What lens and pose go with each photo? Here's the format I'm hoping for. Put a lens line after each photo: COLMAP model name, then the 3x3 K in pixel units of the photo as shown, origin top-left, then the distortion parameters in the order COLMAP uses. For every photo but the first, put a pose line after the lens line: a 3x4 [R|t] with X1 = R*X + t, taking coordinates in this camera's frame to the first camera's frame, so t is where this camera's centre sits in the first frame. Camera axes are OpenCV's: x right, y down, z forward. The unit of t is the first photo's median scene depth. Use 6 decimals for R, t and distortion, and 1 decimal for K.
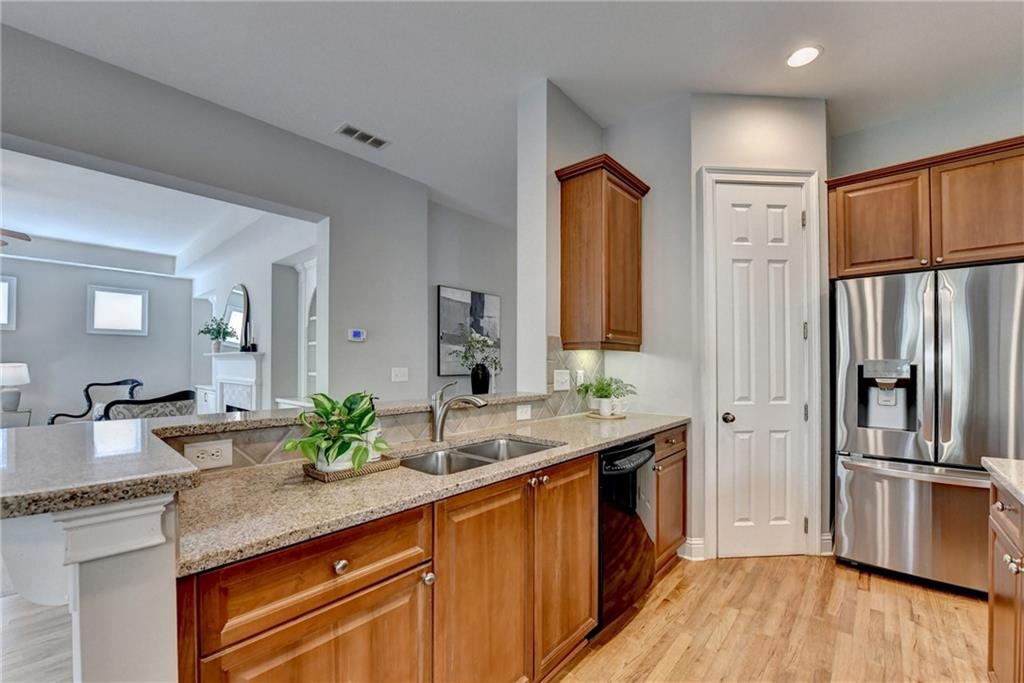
lens RADIAL K [[429.2, 0, 507.2], [0, 429.2, 359.1], [0, 0, 1]] dist [-0.013473, -0.002789]
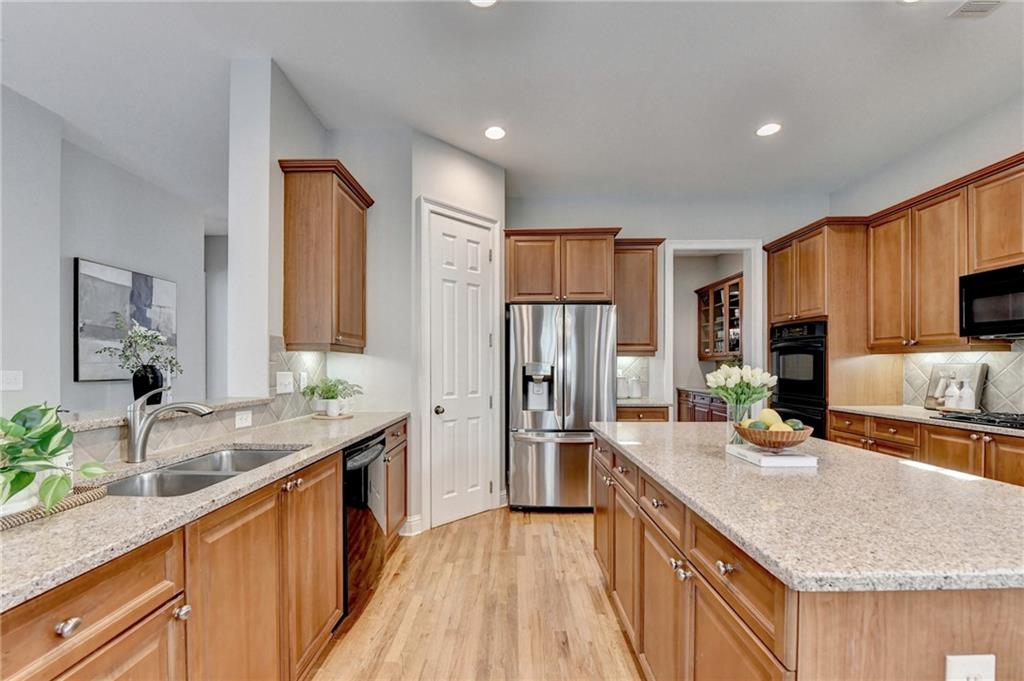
lens RADIAL K [[423.8, 0, 504.9], [0, 423.8, 362.9], [0, 0, 1]] dist [-0.012453, -0.002030]
pose [[0.764209, 0.004240, 0.644954, -0.119573], [-0.008070, 0.999963, 0.002989, -0.000957], [-0.644918, -0.007489, 0.764215, -0.033918]]
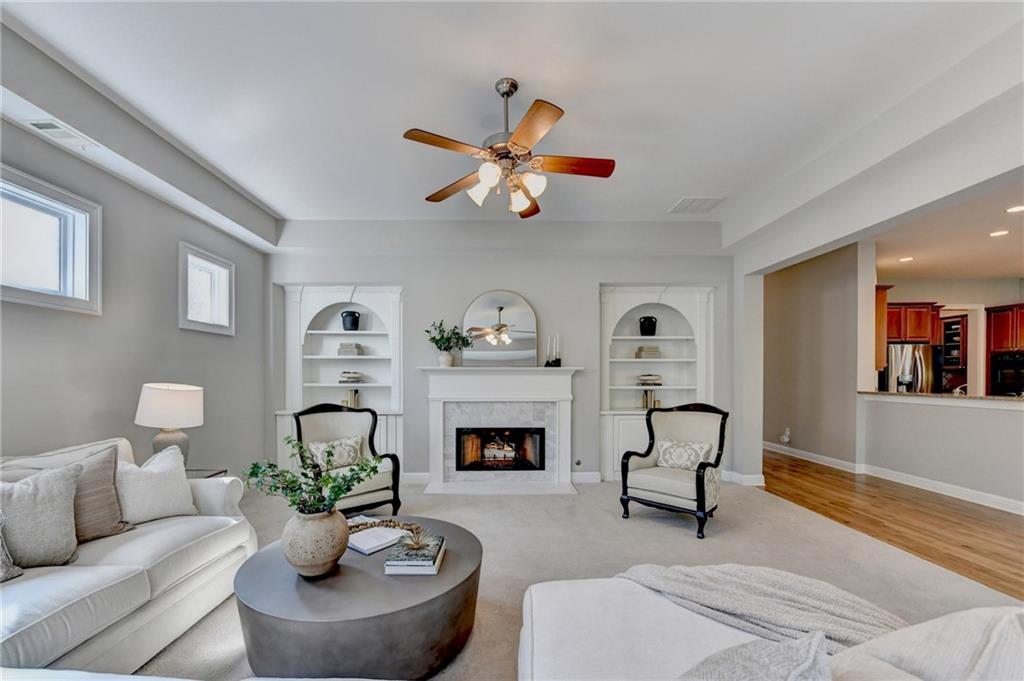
lens RADIAL K [[423.8, 0, 553.3], [0, 423.8, 381.9], [0, 0, 1]] dist [-0.012453, -0.002030]
pose [[0.716526, -0.007218, 0.697523, -2.441904], [0.001724, 0.999962, 0.008576, 0.019626], [-0.697558, -0.004942, 0.716511, 0.594024]]
